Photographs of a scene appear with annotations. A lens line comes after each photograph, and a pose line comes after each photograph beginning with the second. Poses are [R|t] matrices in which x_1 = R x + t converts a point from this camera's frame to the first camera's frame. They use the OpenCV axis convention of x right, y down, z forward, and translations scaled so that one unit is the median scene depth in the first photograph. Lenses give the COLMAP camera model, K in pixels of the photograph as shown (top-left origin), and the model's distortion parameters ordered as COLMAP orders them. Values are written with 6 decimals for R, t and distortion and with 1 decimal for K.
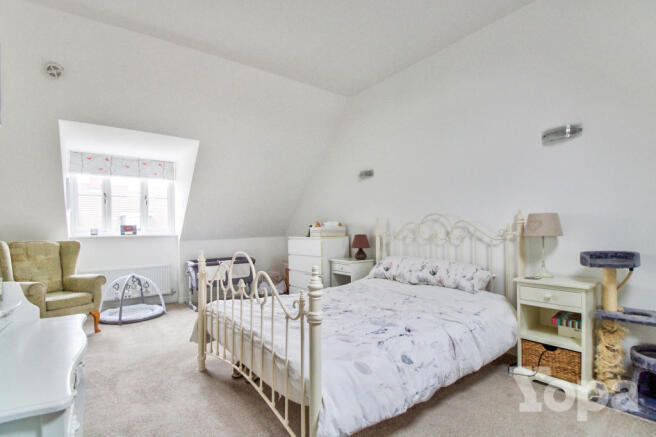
lens RADIAL K [[316.0, 0, 327.0], [0, 316.0, 238.0], [0, 0, 1]] dist [-0.018871, -0.000625]
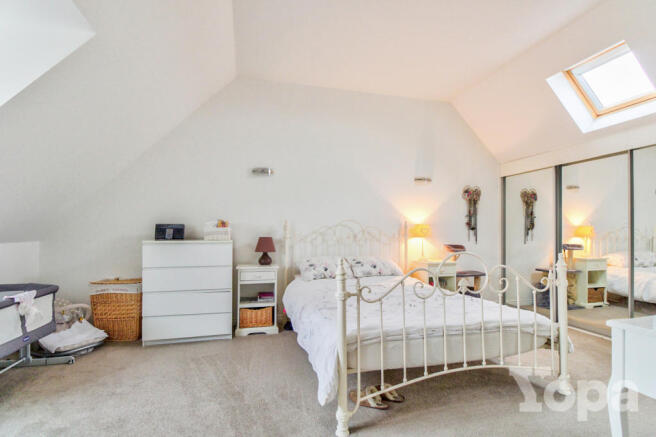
lens RADIAL K [[316.0, 0, 327.0], [0, 316.0, 238.0], [0, 0, 1]] dist [-0.018871, -0.000625]
pose [[0.387521, -0.000215, 0.921861, -0.690517], [0.015778, 0.999855, -0.006400, -0.000032], [-0.921726, 0.017025, 0.387468, 0.503244]]
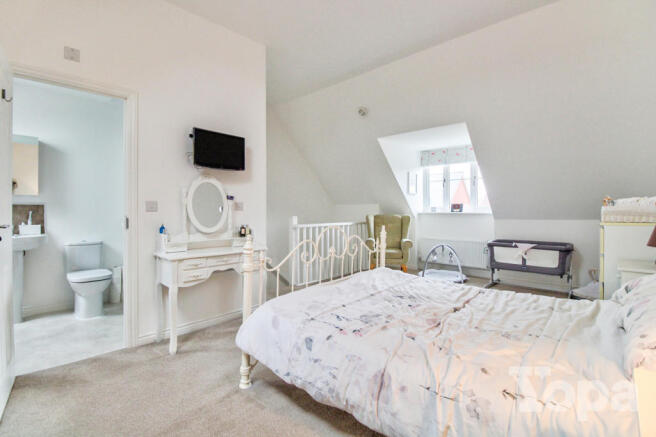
lens RADIAL K [[308.6, 0, 328.0], [0, 308.6, 218.5], [0, 0, 1]] dist [-0.001120, -0.000169]
pose [[0.178583, 0.042728, -0.982997, 0.523698], [-0.027733, 0.998878, 0.038380, -0.020611], [0.983534, 0.020407, 0.179568, 0.381778]]
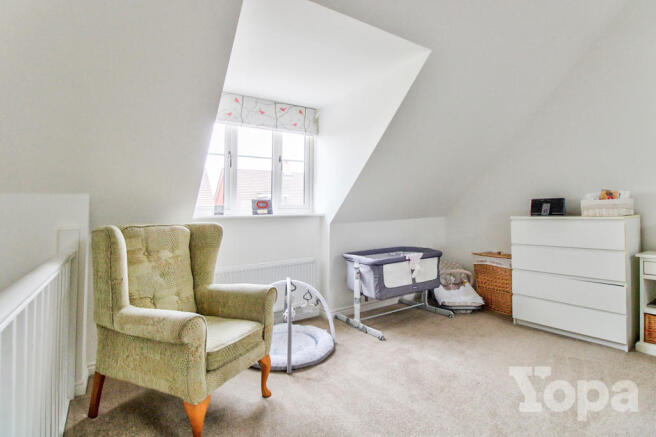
lens RADIAL K [[319.4, 0, 330.5], [0, 319.4, 201.2], [0, 0, 1]] dist [-0.002824, -0.000637]
pose [[0.999357, -0.004571, -0.035573, -0.570311], [0.002470, 0.998262, -0.058887, 0.002346], [0.035780, 0.058761, 0.997631, 0.414987]]
